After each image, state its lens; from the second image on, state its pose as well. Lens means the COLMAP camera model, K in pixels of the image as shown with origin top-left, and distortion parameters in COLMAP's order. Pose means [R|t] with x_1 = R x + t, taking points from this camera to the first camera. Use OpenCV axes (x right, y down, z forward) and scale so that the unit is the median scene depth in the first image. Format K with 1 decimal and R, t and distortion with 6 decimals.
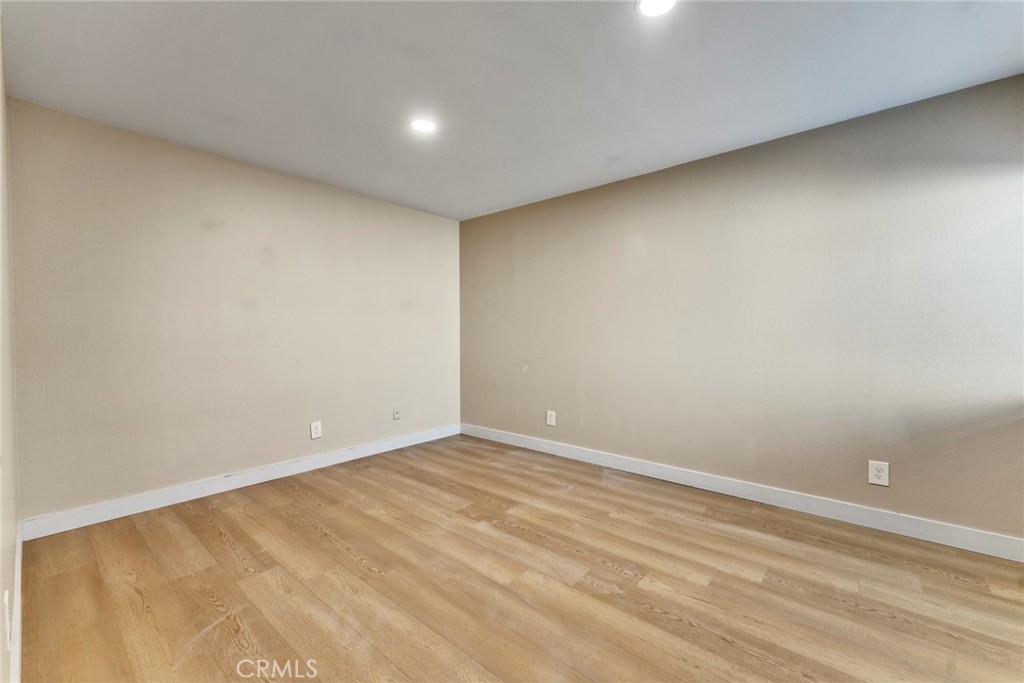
lens RADIAL K [[417.7, 0, 512.5], [0, 417.7, 339.8], [0, 0, 1]] dist [-0.004324, -0.000153]
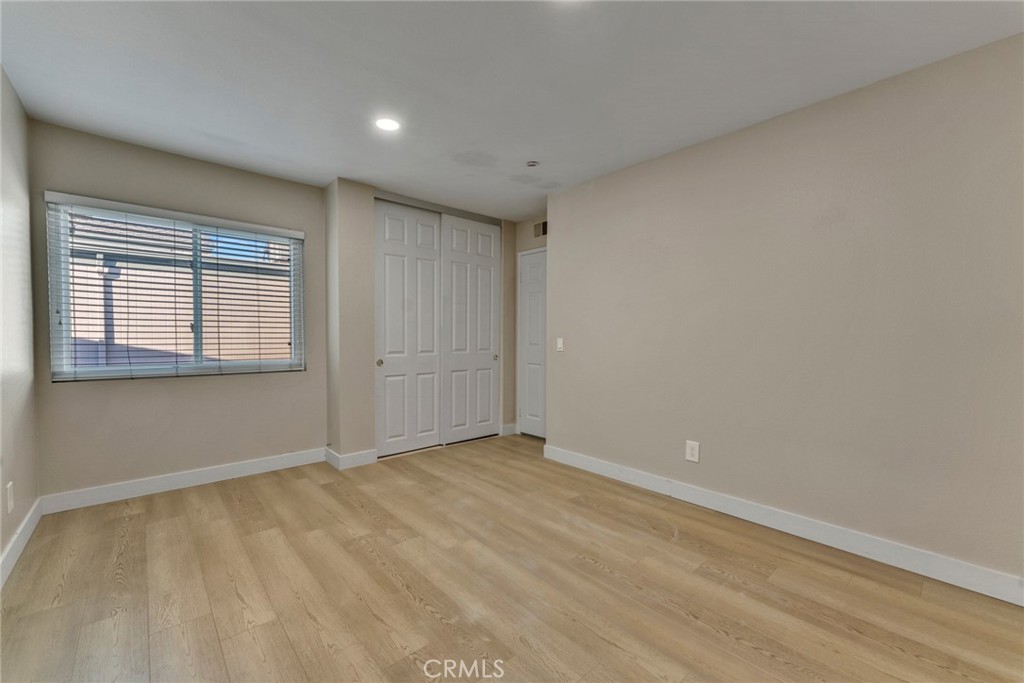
lens RADIAL K [[417.7, 0, 511.8], [0, 417.7, 341.2], [0, 0, 1]] dist [-0.004324, -0.000153]
pose [[-0.990850, -0.007763, 0.134746, -0.266330], [-0.004947, 0.999762, 0.021225, -0.016765], [-0.134879, 0.020364, -0.990653, 2.003705]]
